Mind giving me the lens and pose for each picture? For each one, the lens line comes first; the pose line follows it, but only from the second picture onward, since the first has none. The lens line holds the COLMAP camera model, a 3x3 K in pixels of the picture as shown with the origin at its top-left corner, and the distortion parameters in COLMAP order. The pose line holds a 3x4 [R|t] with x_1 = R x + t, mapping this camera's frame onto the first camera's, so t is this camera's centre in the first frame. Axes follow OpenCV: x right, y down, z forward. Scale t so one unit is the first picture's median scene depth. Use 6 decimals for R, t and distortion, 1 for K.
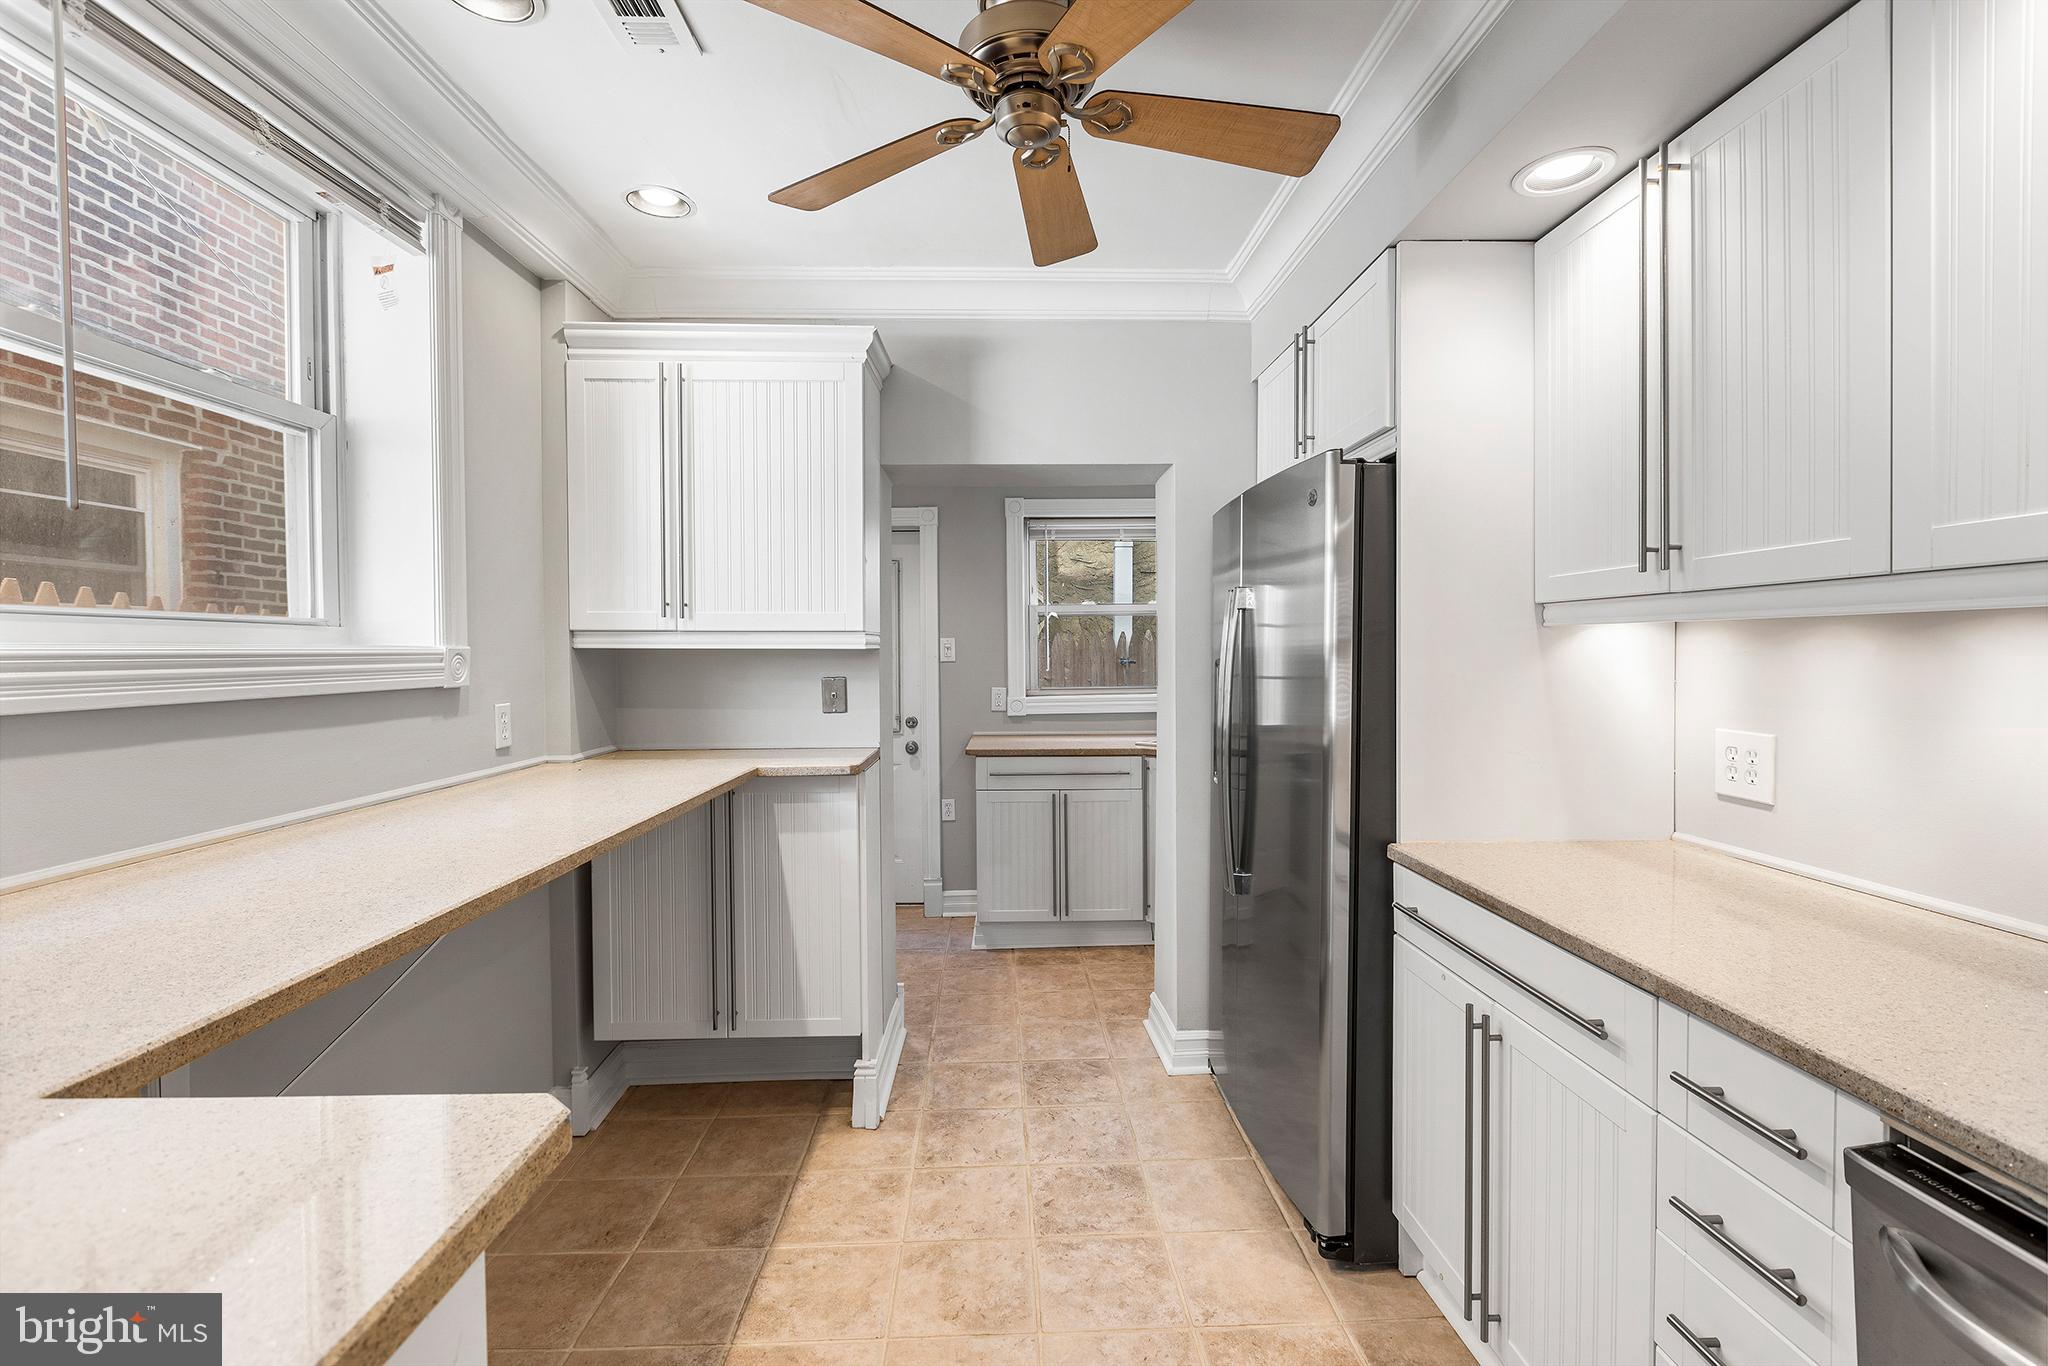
lens RADIAL K [[940.1, 0, 1026.2], [0, 940.1, 661.0], [0, 0, 1]] dist [0.000757, -0.000357]
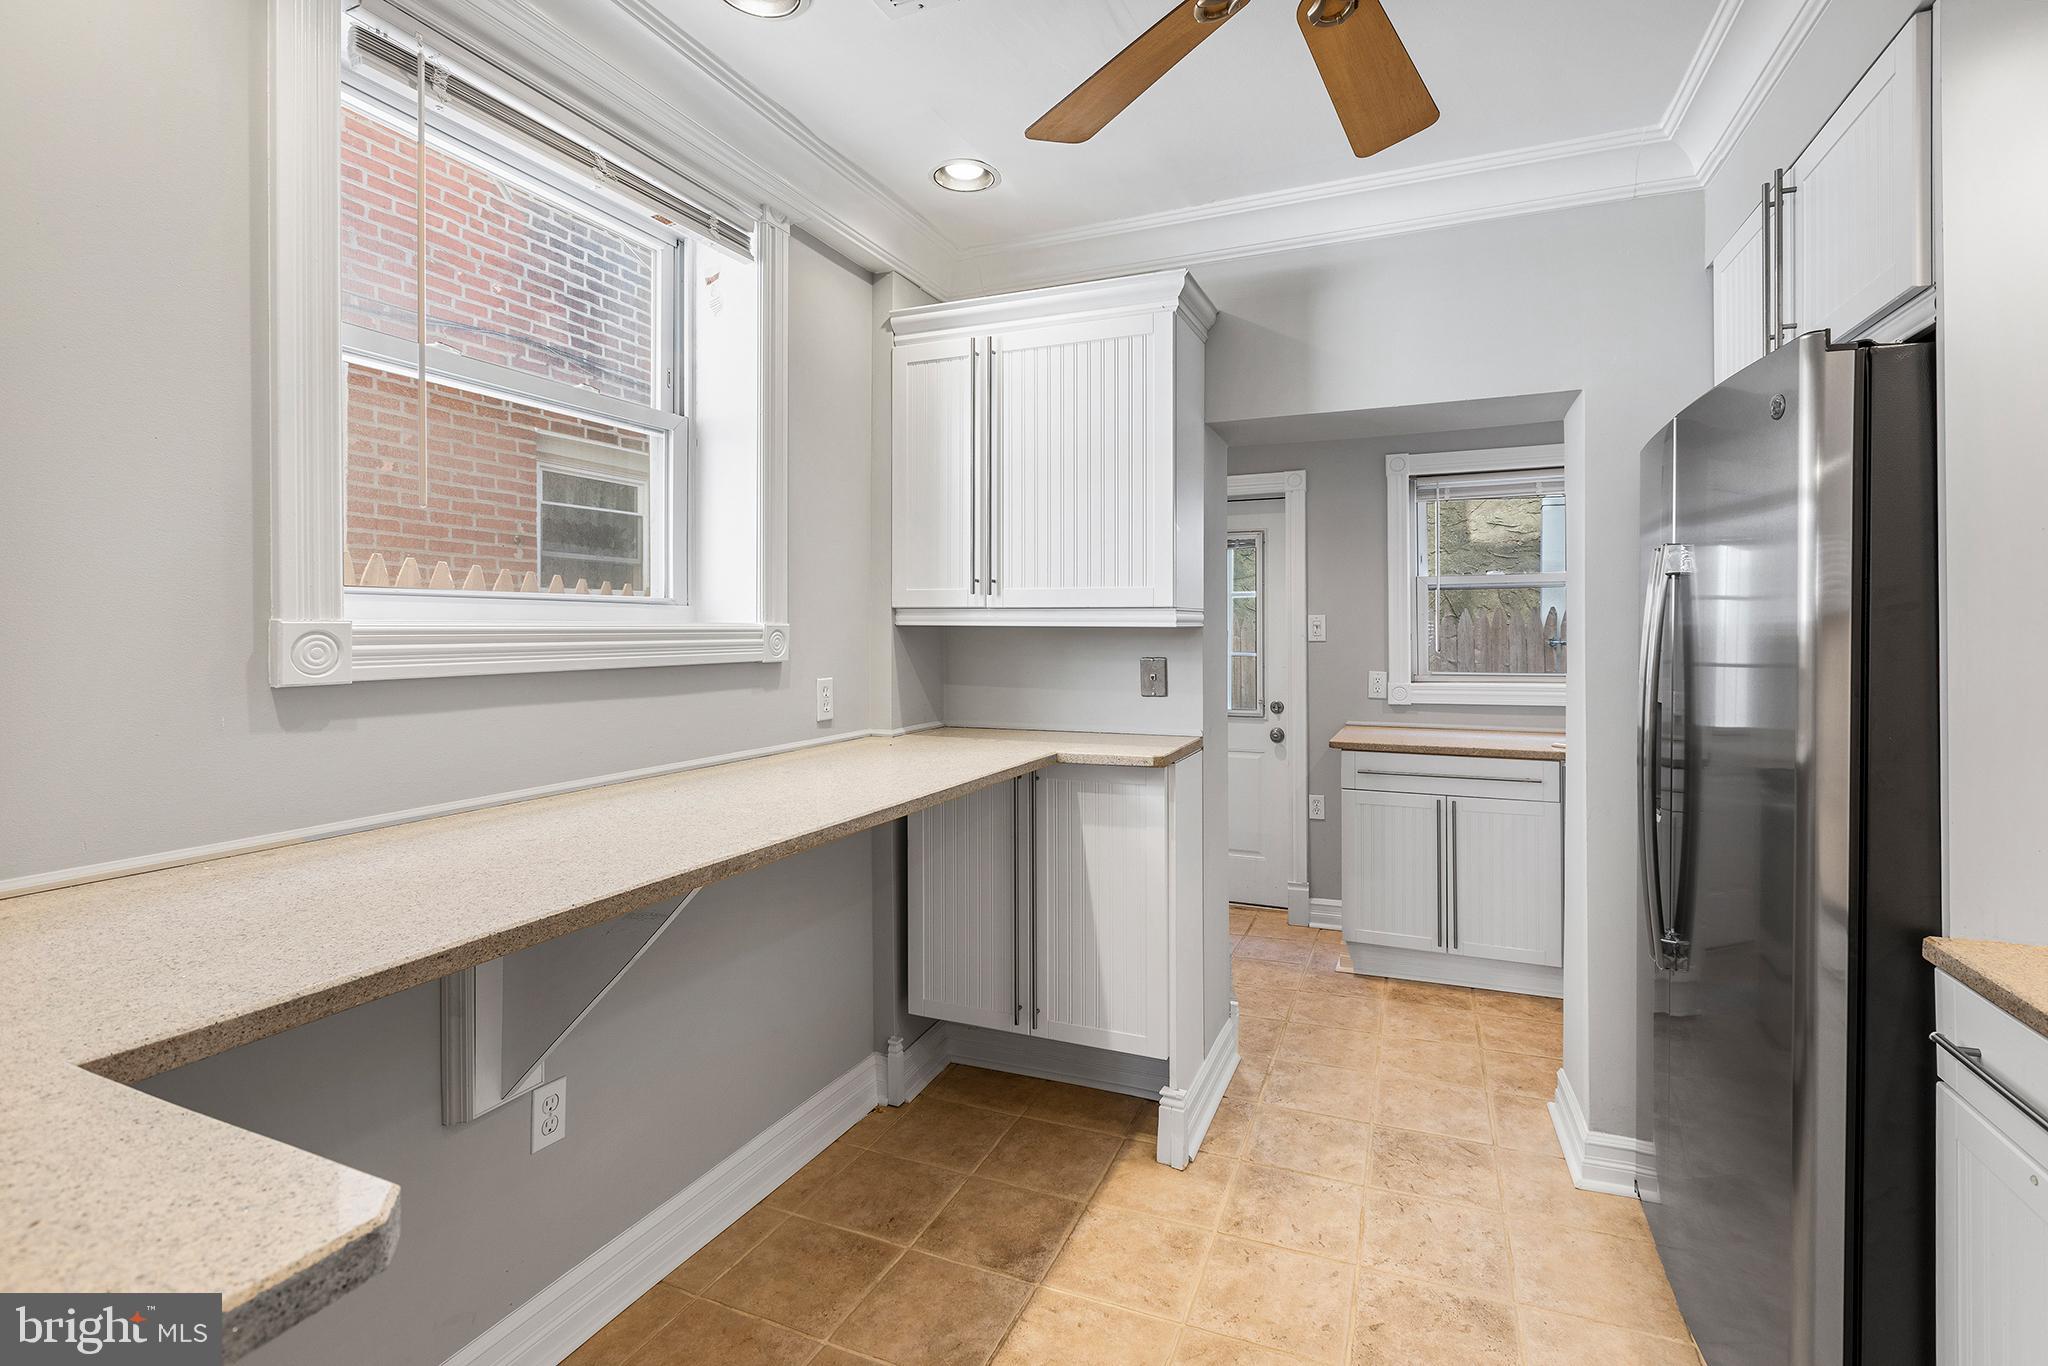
lens RADIAL K [[941.2, 0, 1021.9], [0, 941.2, 618.5], [0, 0, 1]] dist [-0.000150, -0.000241]
pose [[0.905587, -0.000261, -0.424159, 0.080459], [-0.008723, 0.999777, -0.019239, -0.002395], [0.424070, 0.021123, 0.905383, 0.127201]]
